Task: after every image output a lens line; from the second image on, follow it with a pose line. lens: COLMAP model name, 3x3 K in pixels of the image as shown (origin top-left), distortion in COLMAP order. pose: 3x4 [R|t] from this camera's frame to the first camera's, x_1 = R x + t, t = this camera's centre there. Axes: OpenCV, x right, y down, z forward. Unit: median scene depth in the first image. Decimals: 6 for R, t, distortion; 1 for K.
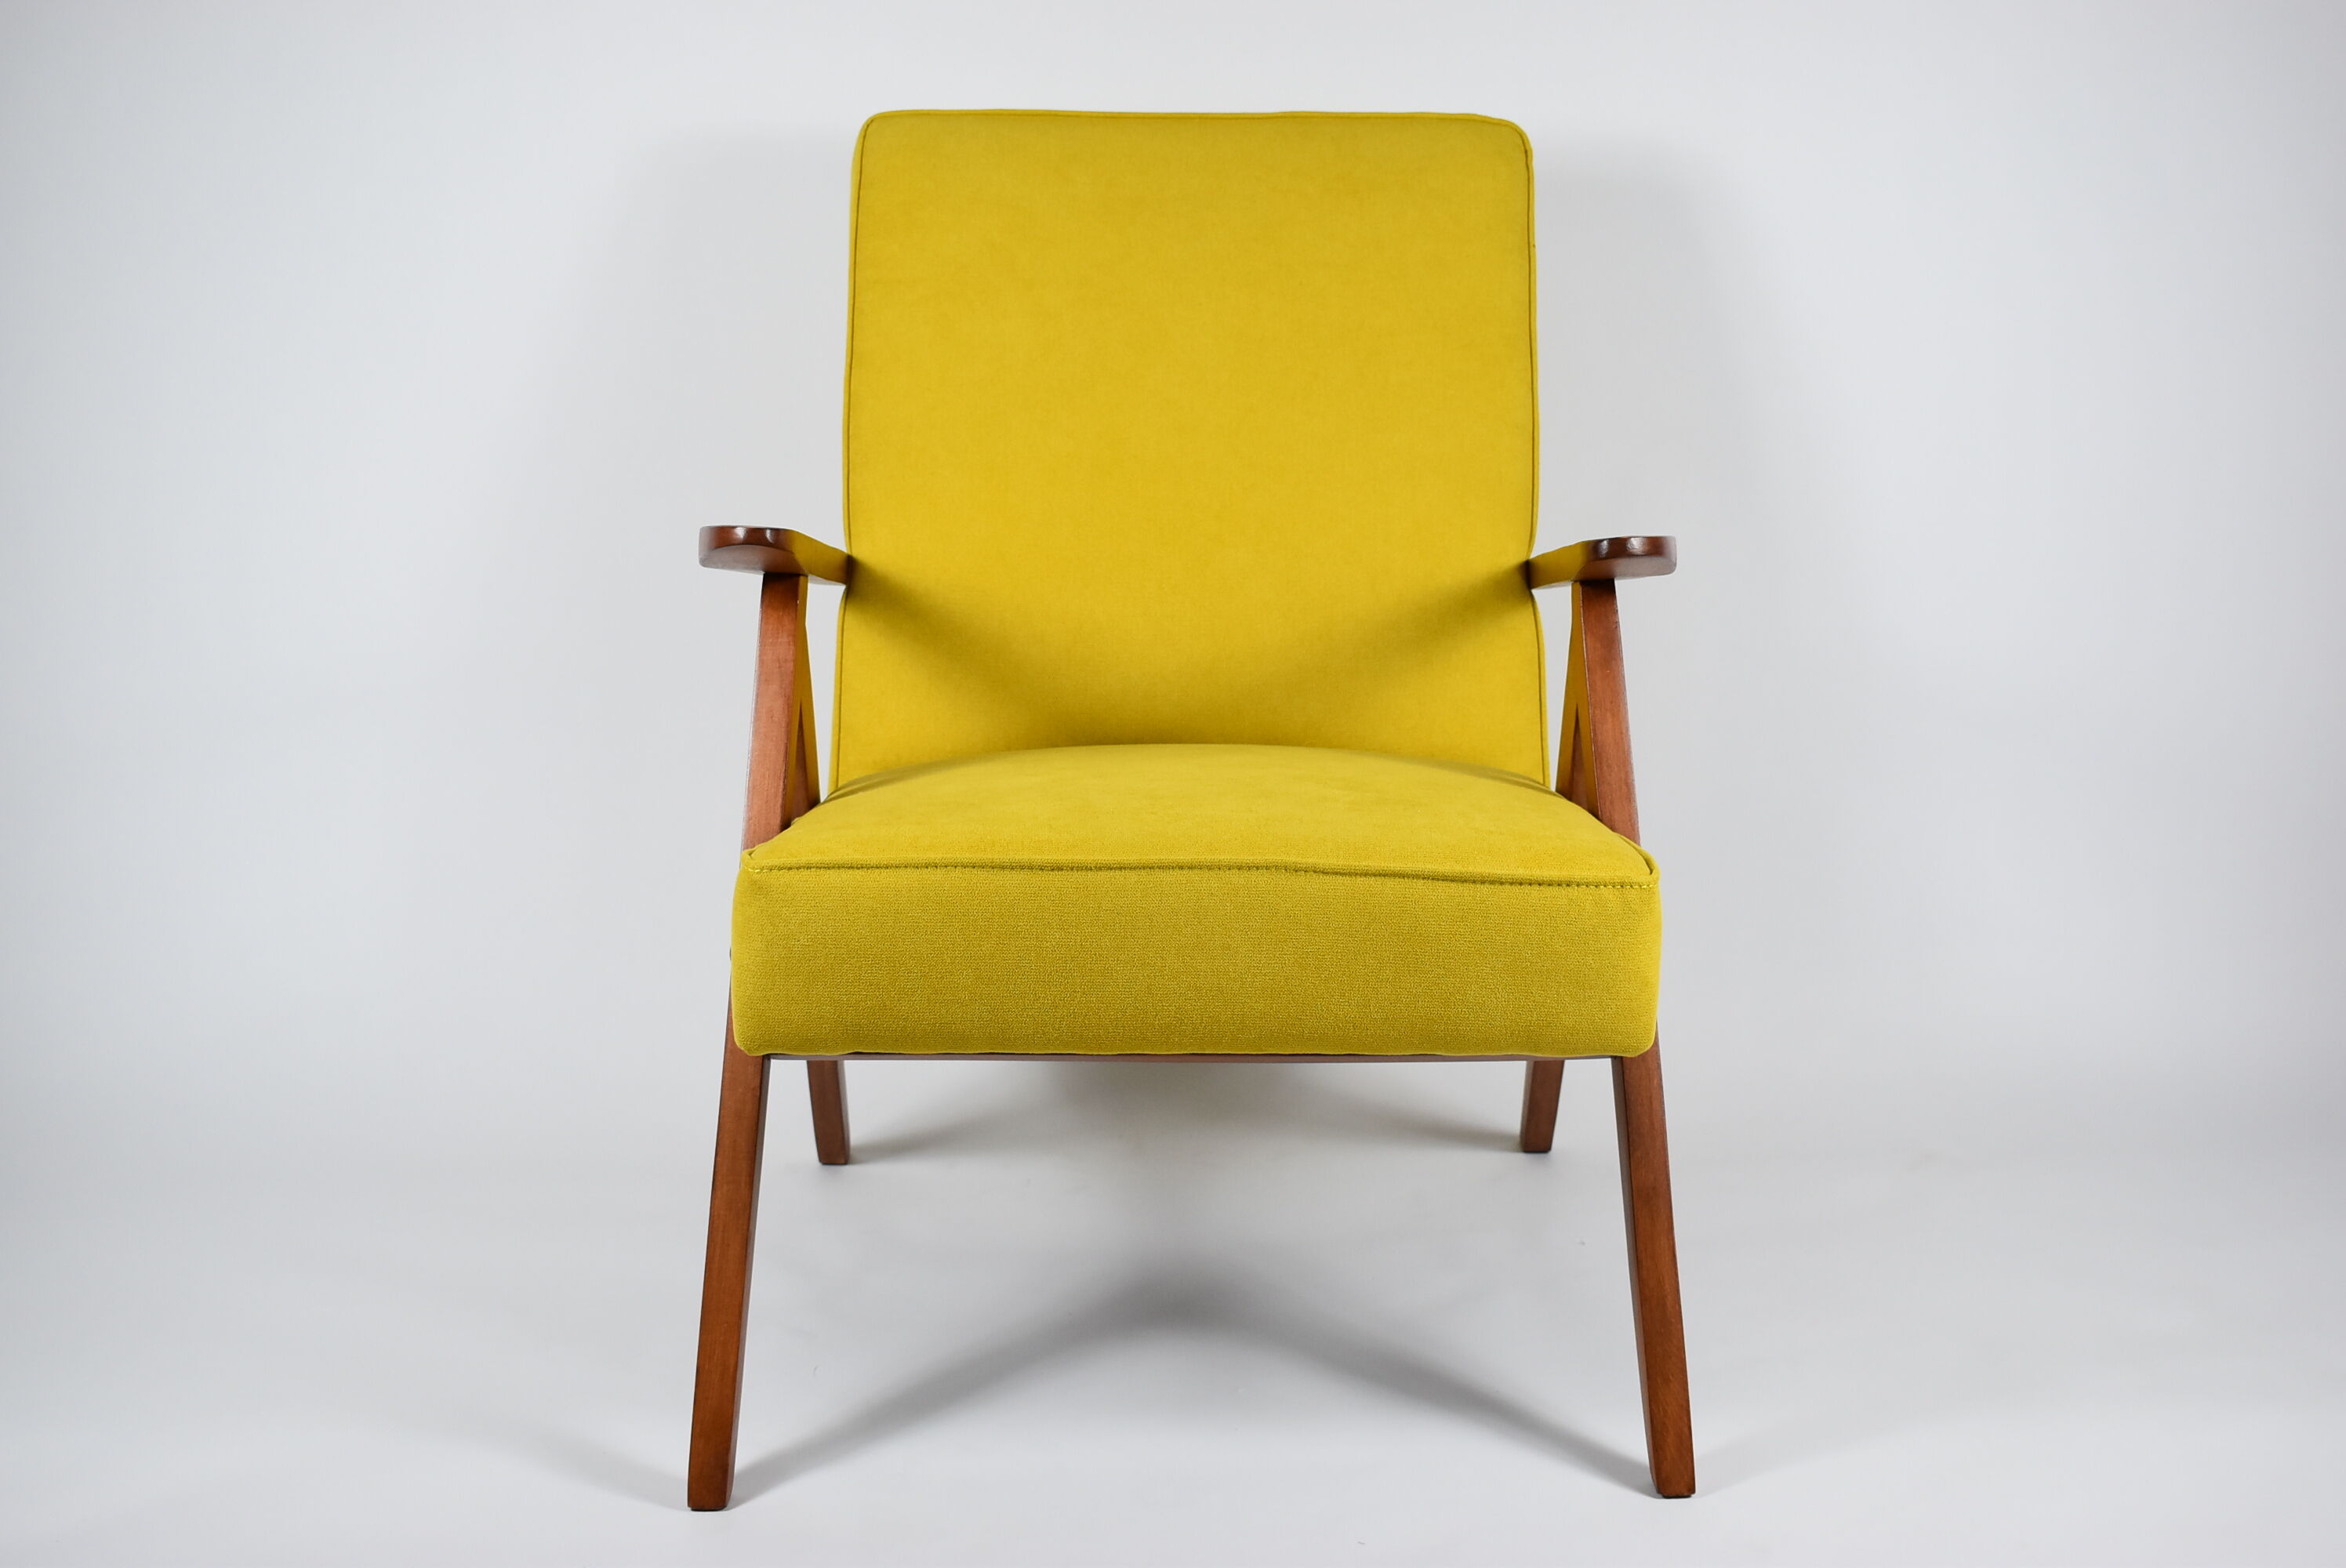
lens RADIAL K [[2934.1, 0, 1176.8], [0, 2934.1, 781.5], [0, 0, 1]] dist [-0.041371, 0.000000]
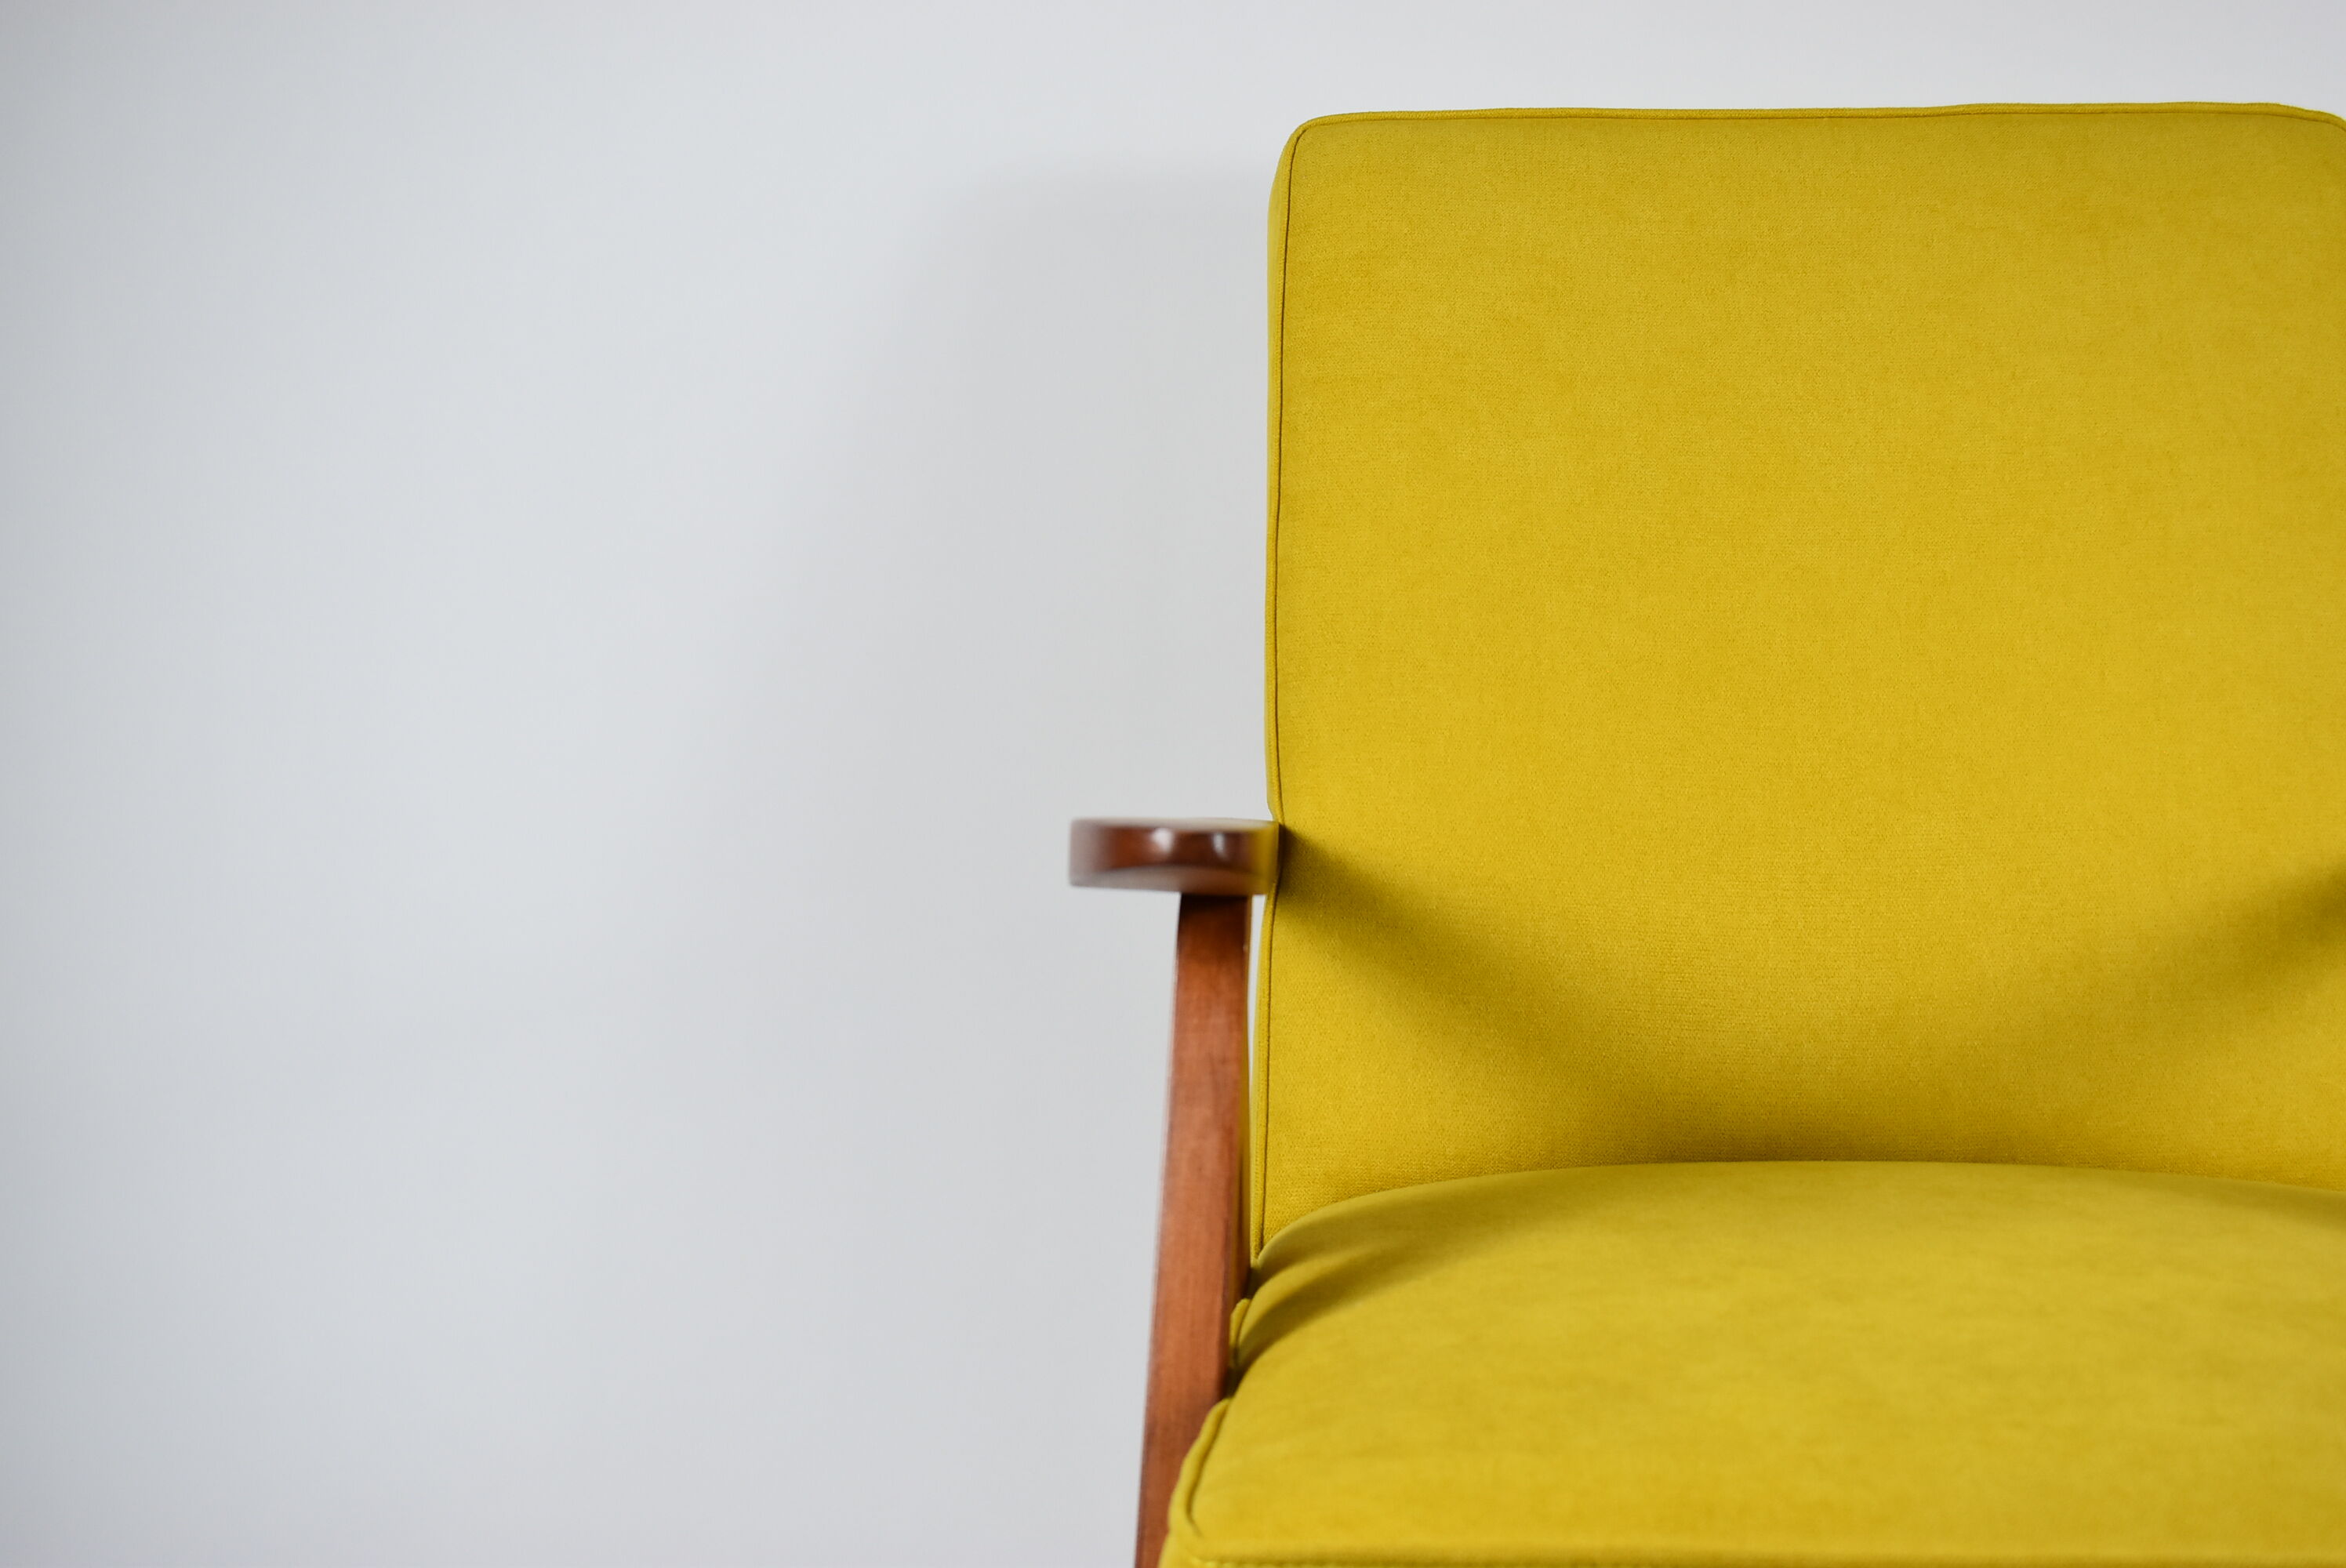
lens RADIAL K [[2934.1, 0, 1170.1], [0, 2934.1, 785.4], [0, 0, 1]] dist [-0.041371, 0.000000]
pose [[0.996182, -0.001301, -0.087296, -0.080790], [-0.003435, 0.998531, -0.054081, -0.052076], [0.087238, 0.054175, 0.994713, 0.389876]]
